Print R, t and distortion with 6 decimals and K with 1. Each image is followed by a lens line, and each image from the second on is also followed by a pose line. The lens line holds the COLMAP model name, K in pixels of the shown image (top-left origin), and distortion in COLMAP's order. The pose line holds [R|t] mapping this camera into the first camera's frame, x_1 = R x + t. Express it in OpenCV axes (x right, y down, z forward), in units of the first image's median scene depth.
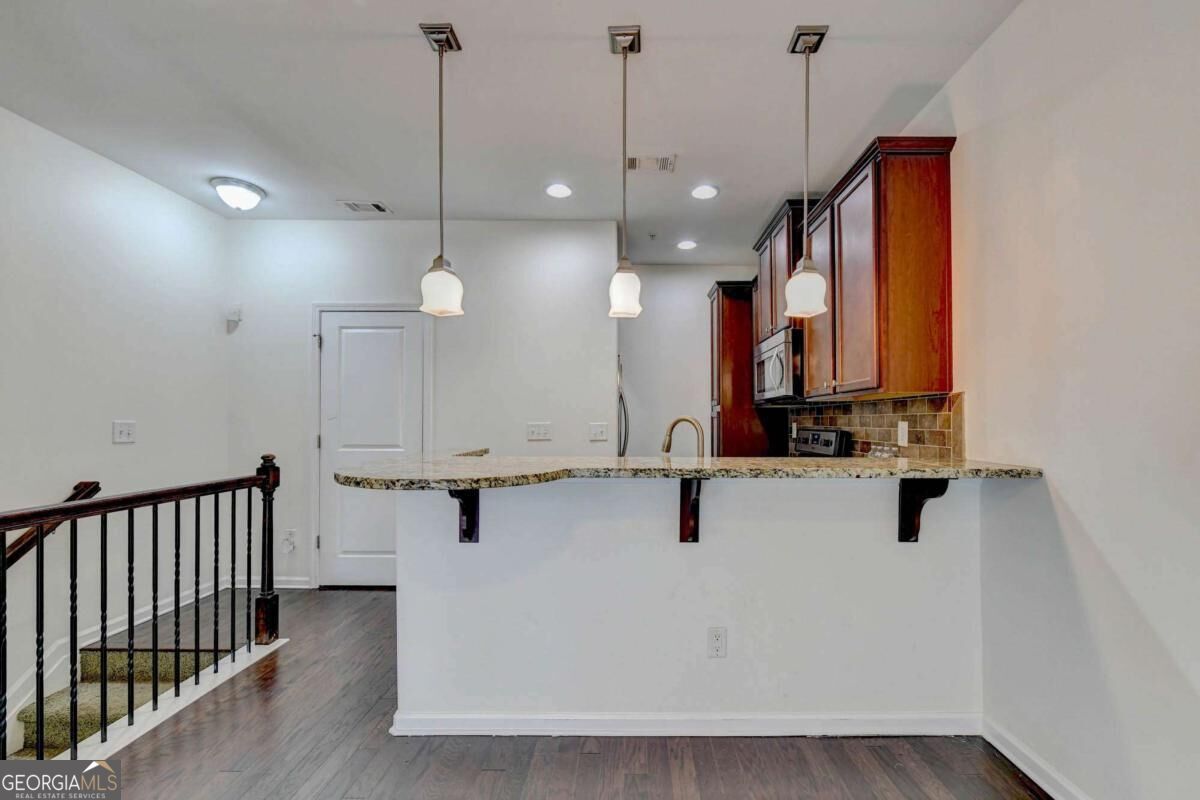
lens RADIAL K [[488.9, 0, 632.2], [0, 488.9, 416.7], [0, 0, 1]] dist [-0.005935, -0.001152]
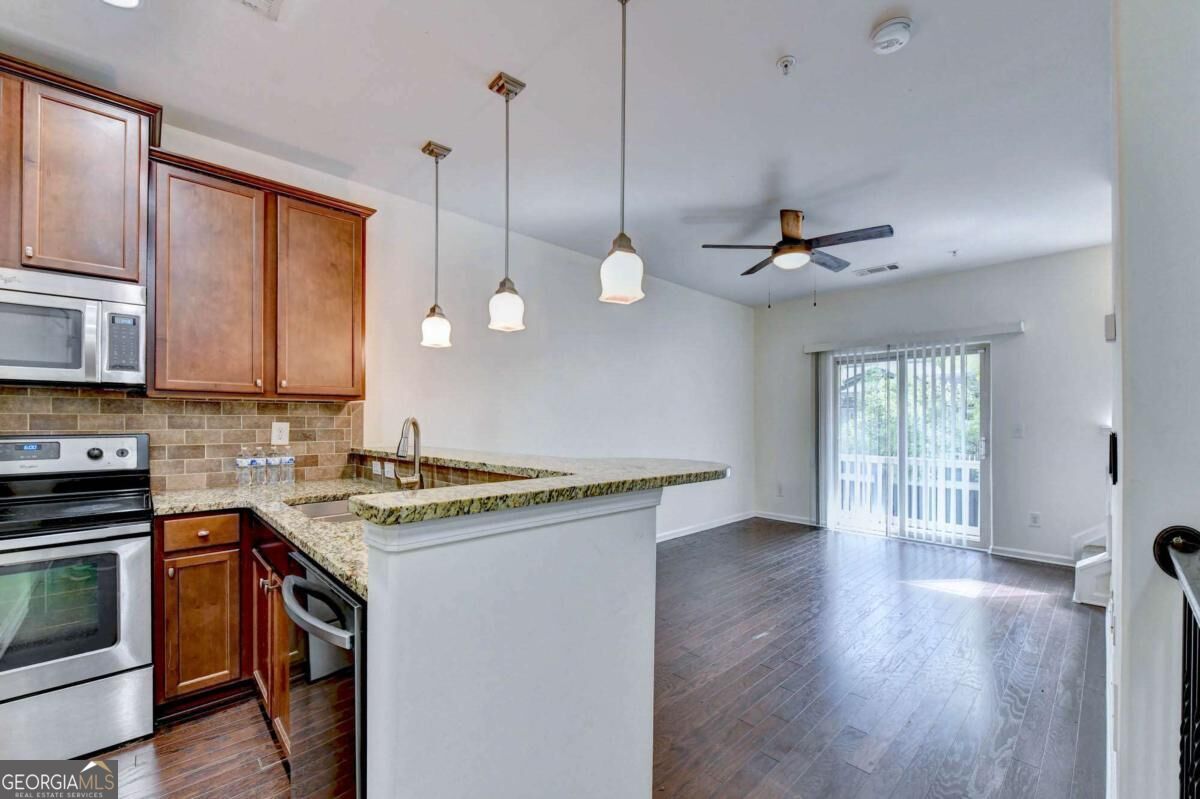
lens RADIAL K [[488.9, 0, 612.1], [0, 488.9, 421.2], [0, 0, 1]] dist [-0.005935, -0.001152]
pose [[-0.698627, -0.001187, 0.715485, -0.812008], [-0.008713, 0.999939, -0.006849, 0.008754], [-0.715433, -0.011018, -0.698595, 1.313217]]
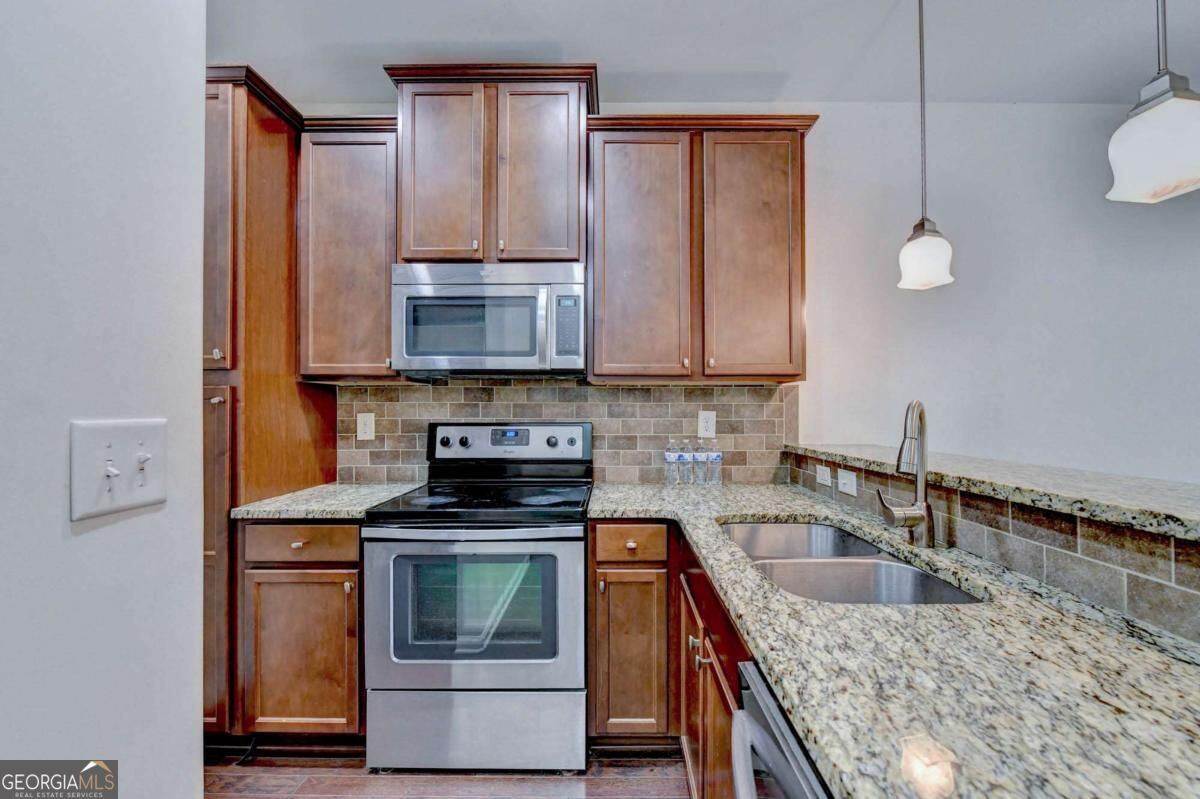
lens RADIAL K [[488.9, 0, 611.8], [0, 488.9, 399.3], [0, 0, 1]] dist [-0.005935, -0.001152]
pose [[-0.000118, 0.022840, 0.999739, -0.406209], [-0.011064, 0.999678, -0.022840, 0.011544], [-0.999939, -0.011063, 0.000135, 1.257788]]
